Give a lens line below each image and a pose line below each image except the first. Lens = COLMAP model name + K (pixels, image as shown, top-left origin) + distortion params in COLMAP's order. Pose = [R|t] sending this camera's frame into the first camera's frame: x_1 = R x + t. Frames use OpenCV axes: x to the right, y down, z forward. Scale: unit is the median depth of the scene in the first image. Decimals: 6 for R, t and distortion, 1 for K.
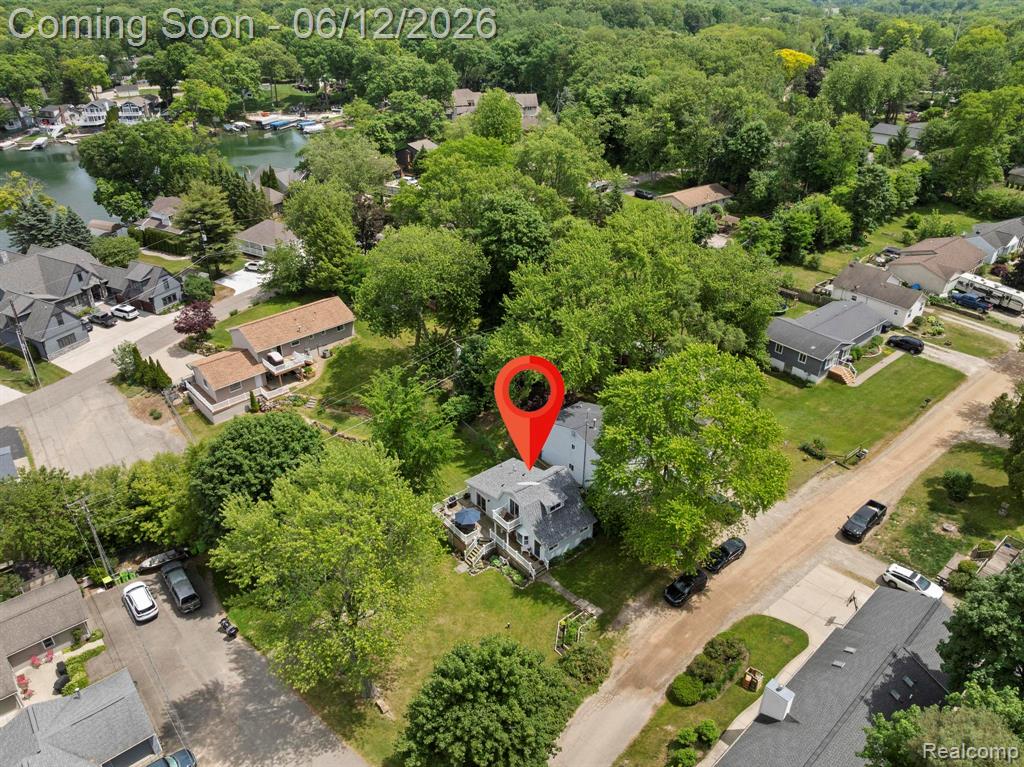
lens RADIAL K [[721.1, 0, 519.3], [0, 721.1, 381.0], [0, 0, 1]] dist [-0.044638, 0.001714]
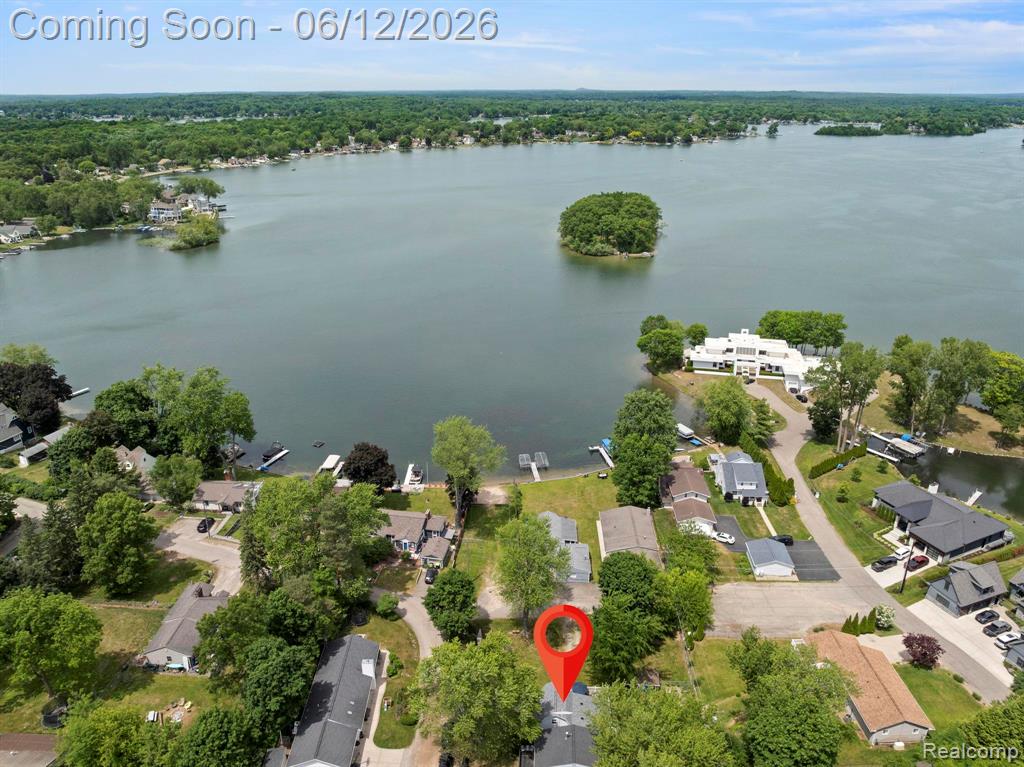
lens RADIAL K [[721.1, 0, 519.3], [0, 721.1, 381.0], [0, 0, 1]] dist [-0.044638, 0.001714]
pose [[-0.666541, 0.274356, -0.693147, 0.988572], [-0.380871, 0.673966, 0.633015, -1.298914], [0.640828, 0.685929, -0.344731, 1.052621]]
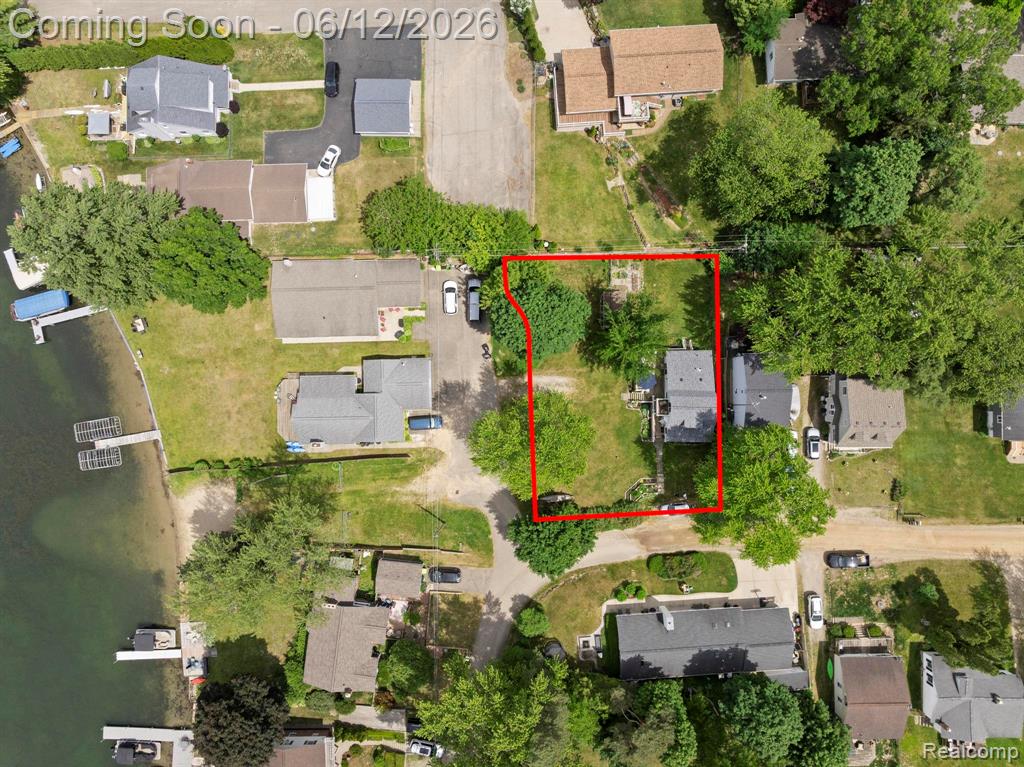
lens RADIAL K [[721.1, 0, 519.3], [0, 721.1, 381.0], [0, 0, 1]] dist [-0.044638, 0.001714]
pose [[0.774561, 0.632398, -0.011337, -0.269449], [-0.316798, 0.403403, 0.858432, -1.033415], [0.547444, -0.661316, 0.512802, 0.121305]]
